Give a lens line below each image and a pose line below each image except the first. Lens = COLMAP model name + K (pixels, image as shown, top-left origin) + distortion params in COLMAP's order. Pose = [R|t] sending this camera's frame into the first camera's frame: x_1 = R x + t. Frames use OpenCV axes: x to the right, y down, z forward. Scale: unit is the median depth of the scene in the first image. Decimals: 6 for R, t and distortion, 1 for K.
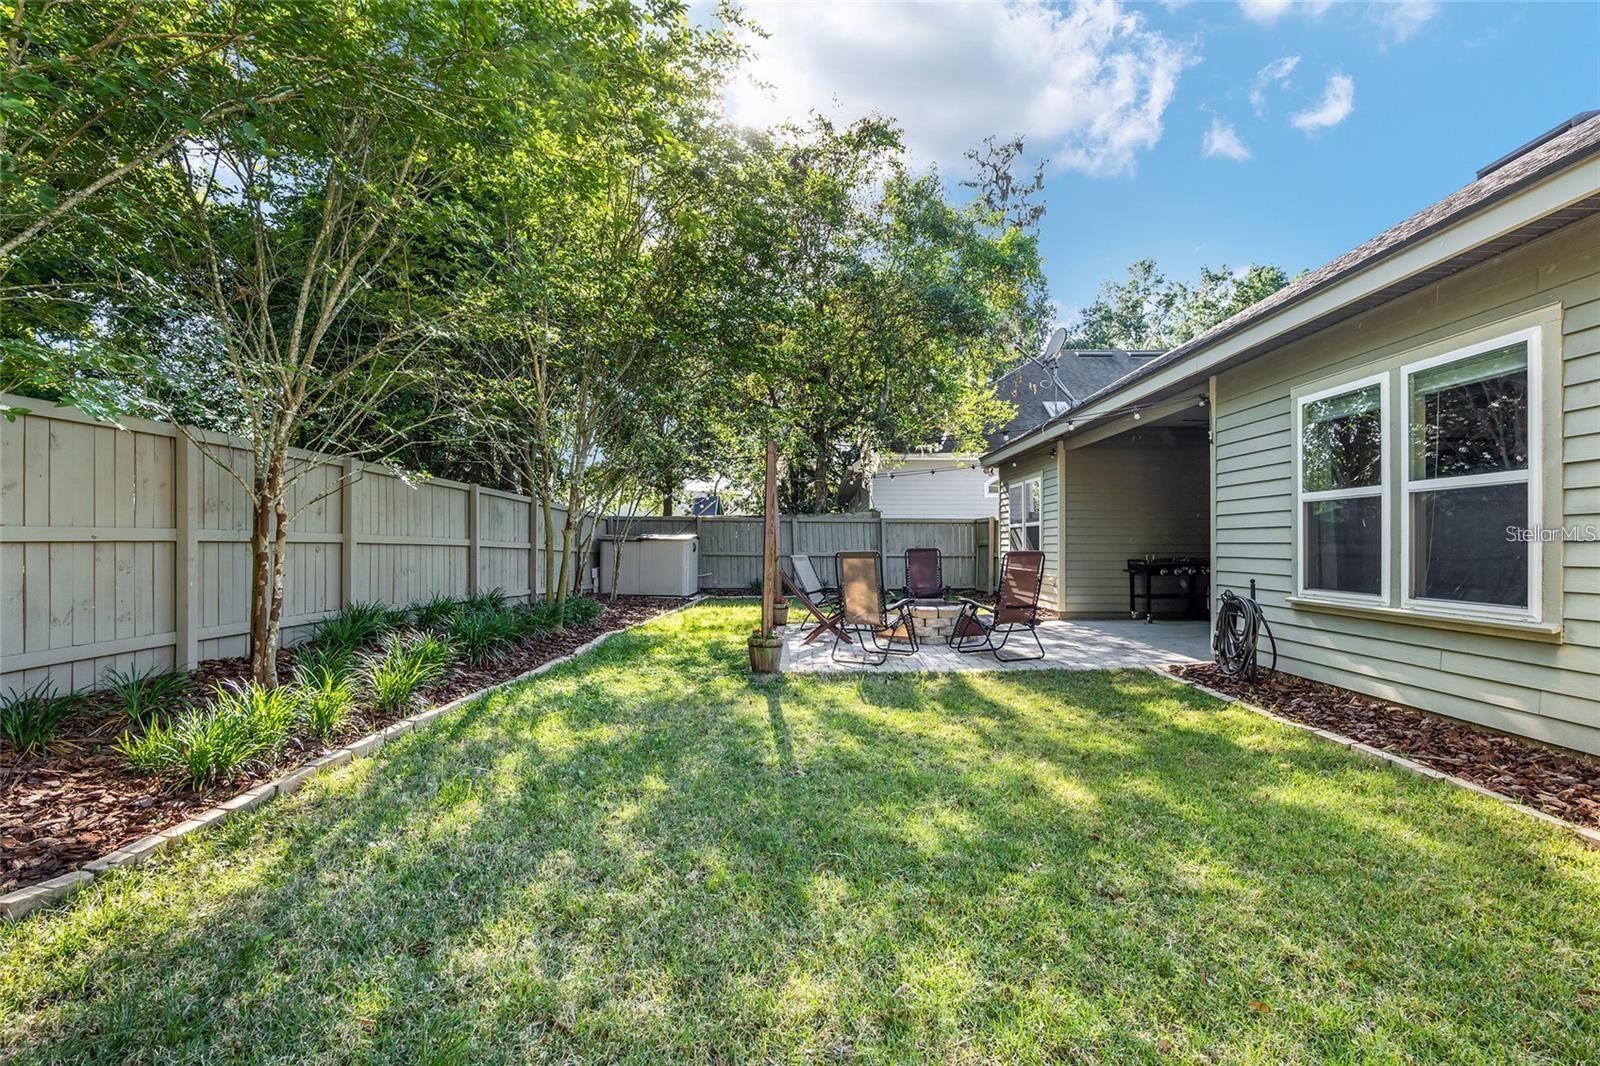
lens RADIAL K [[752.9, 0, 798.8], [0, 752.9, 541.2], [0, 0, 1]] dist [-0.020552, 0.006682]
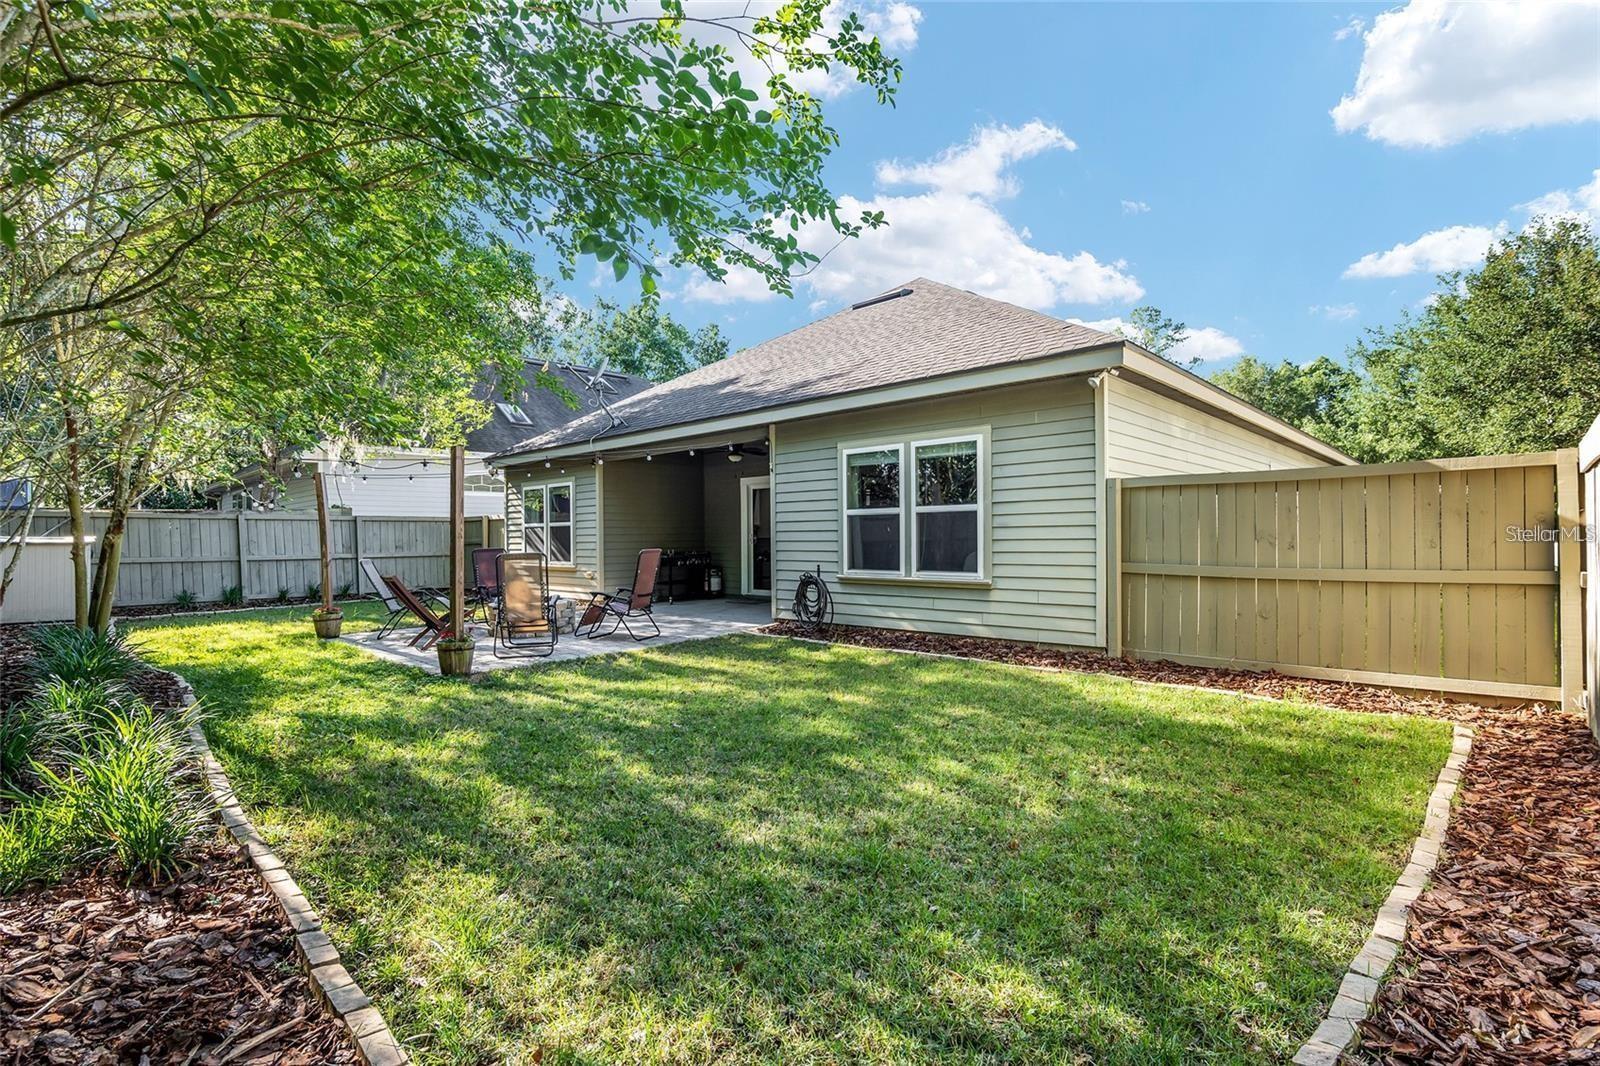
lens RADIAL K [[752.9, 0, 802.5], [0, 752.9, 533.8], [0, 0, 1]] dist [-0.020552, 0.006682]
pose [[0.680460, -0.008586, 0.732735, -0.689185], [0.009786, 0.999949, 0.002629, -0.021304], [-0.732720, 0.005382, 0.680509, -0.035425]]
